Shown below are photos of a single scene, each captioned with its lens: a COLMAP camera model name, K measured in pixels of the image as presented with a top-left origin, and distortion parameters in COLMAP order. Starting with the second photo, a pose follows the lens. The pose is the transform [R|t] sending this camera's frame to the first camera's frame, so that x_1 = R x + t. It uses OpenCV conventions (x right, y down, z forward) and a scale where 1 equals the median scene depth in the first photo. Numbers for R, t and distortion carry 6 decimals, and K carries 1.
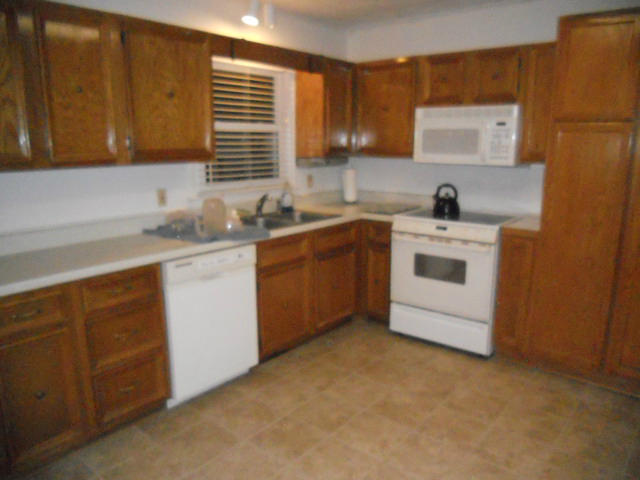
lens RADIAL K [[480.5, 0, 320.0], [0, 480.5, 240.0], [0, 0, 1]] dist [-0.049532, 0.004310]
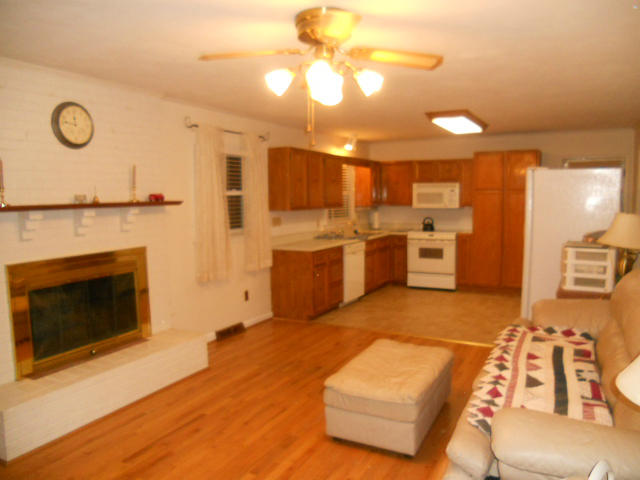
lens RADIAL K [[480.5, 0, 320.0], [0, 480.5, 240.0], [0, 0, 1]] dist [-0.049532, 0.004310]
pose [[0.982195, -0.030411, 0.185386, -0.700616], [0.051343, 0.992695, -0.109181, 0.221947], [-0.180711, 0.116755, 0.976582, -1.155931]]
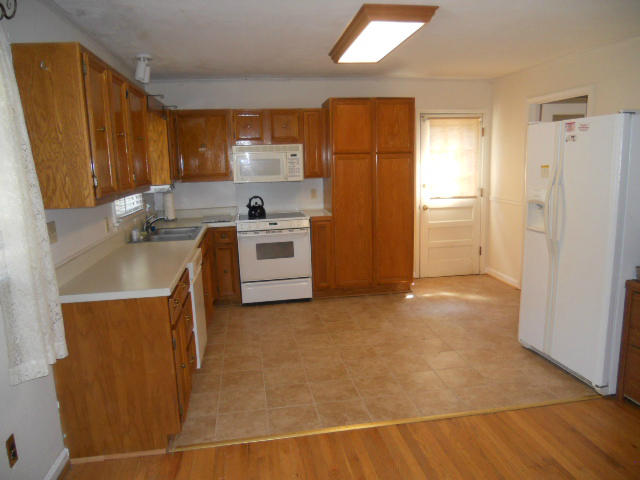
lens RADIAL K [[480.5, 0, 320.0], [0, 480.5, 240.0], [0, 0, 1]] dist [-0.049532, 0.004310]
pose [[0.660610, -0.144668, 0.736658, -0.785486], [0.186436, 0.982131, 0.025686, 0.014692], [-0.727211, 0.120371, 0.675778, -0.135586]]
